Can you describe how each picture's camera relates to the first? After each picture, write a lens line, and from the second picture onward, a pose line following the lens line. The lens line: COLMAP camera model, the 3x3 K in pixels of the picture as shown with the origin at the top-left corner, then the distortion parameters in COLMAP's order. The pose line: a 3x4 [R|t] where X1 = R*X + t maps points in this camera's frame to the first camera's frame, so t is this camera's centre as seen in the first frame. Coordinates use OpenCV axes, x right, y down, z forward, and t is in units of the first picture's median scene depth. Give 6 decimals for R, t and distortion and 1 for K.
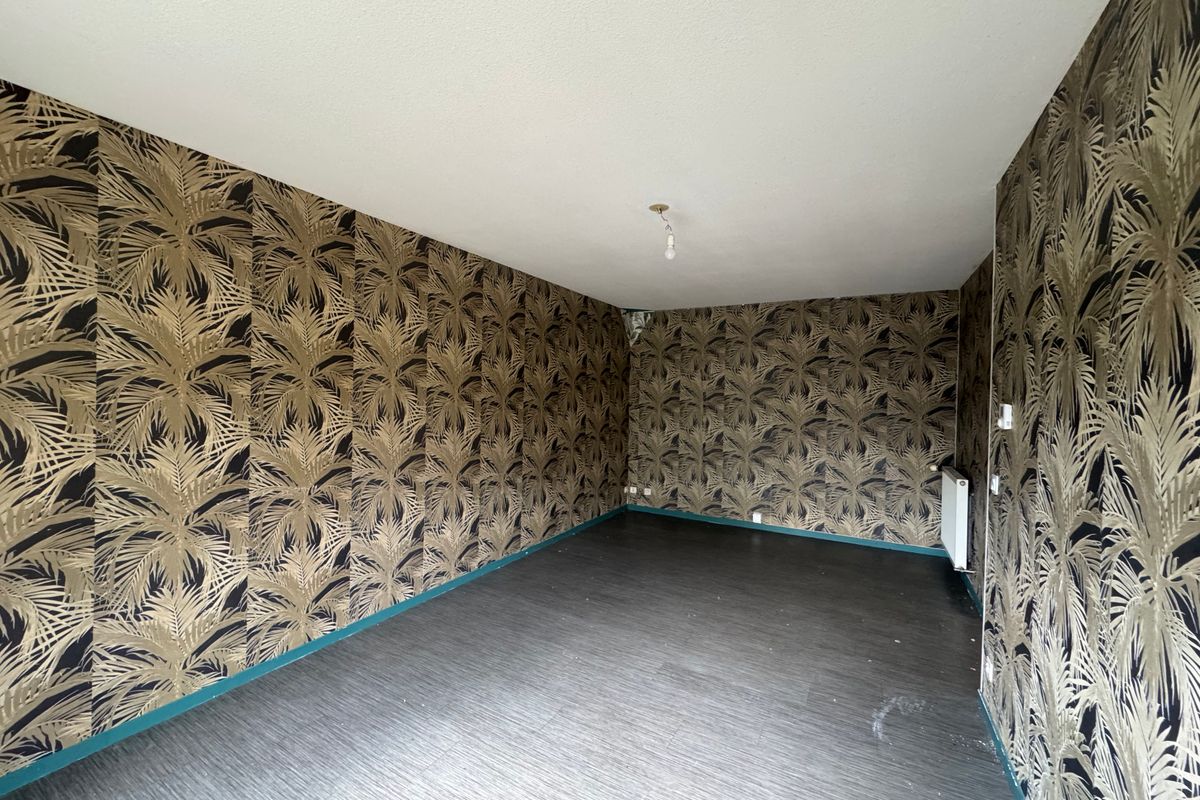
lens RADIAL K [[478.1, 0, 598.7], [0, 478.1, 396.7], [0, 0, 1]] dist [-0.001912, 0.000080]
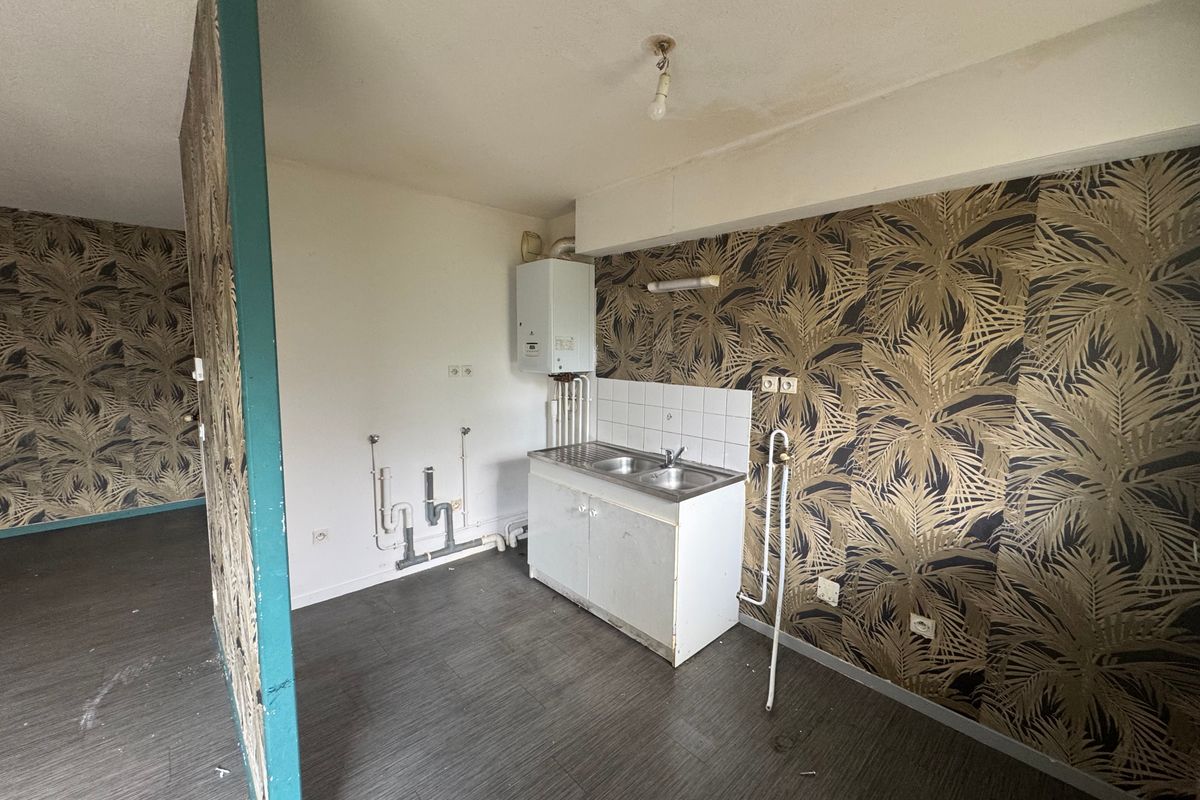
lens RADIAL K [[478.1, 0, 599.2], [0, 478.1, 397.5], [0, 0, 1]] dist [-0.001912, 0.000080]
pose [[0.306315, -0.119632, 0.944383, 0.046485], [0.001039, 0.992113, 0.125341, -0.013252], [-0.951930, -0.037412, 0.304023, -0.087631]]
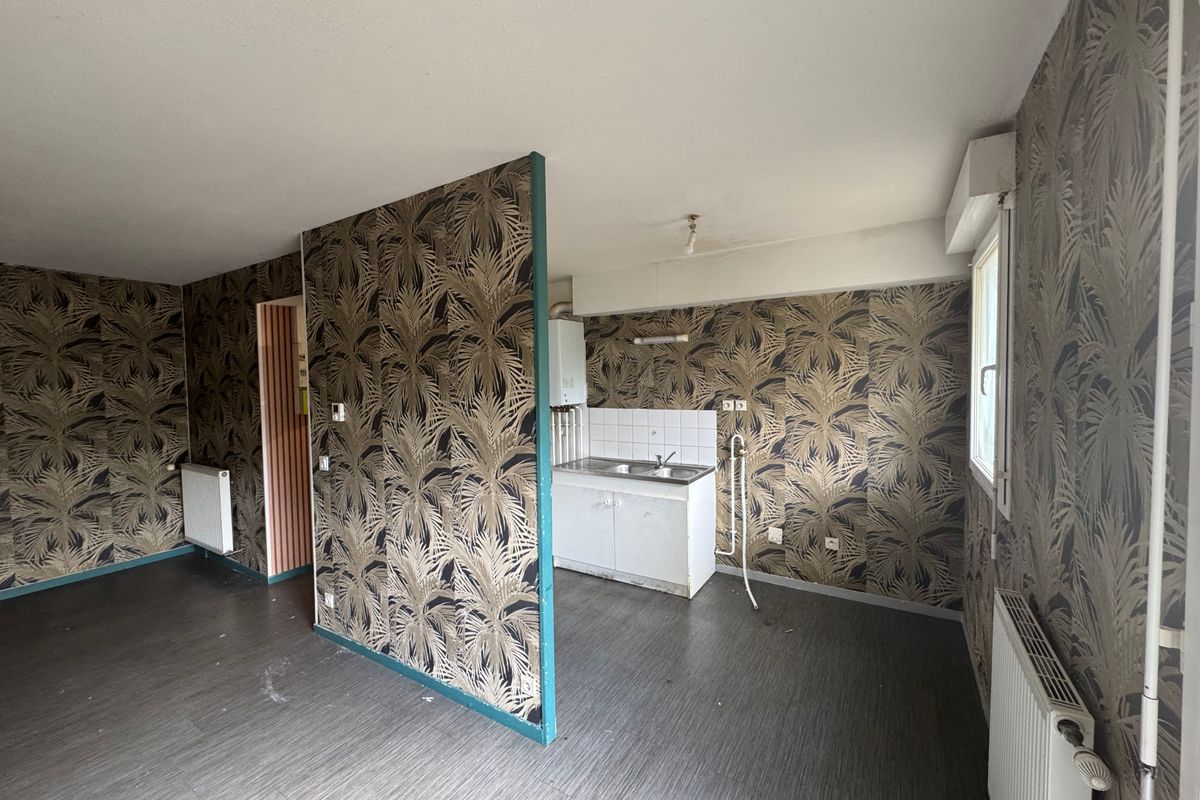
lens RADIAL K [[478.1, 0, 600.7], [0, 478.1, 397.7], [0, 0, 1]] dist [-0.001912, 0.000080]
pose [[0.041970, -0.060529, 0.997284, -0.221943], [0.024466, 0.997926, 0.059539, -0.028890], [-0.998819, 0.021900, 0.043364, 0.081671]]
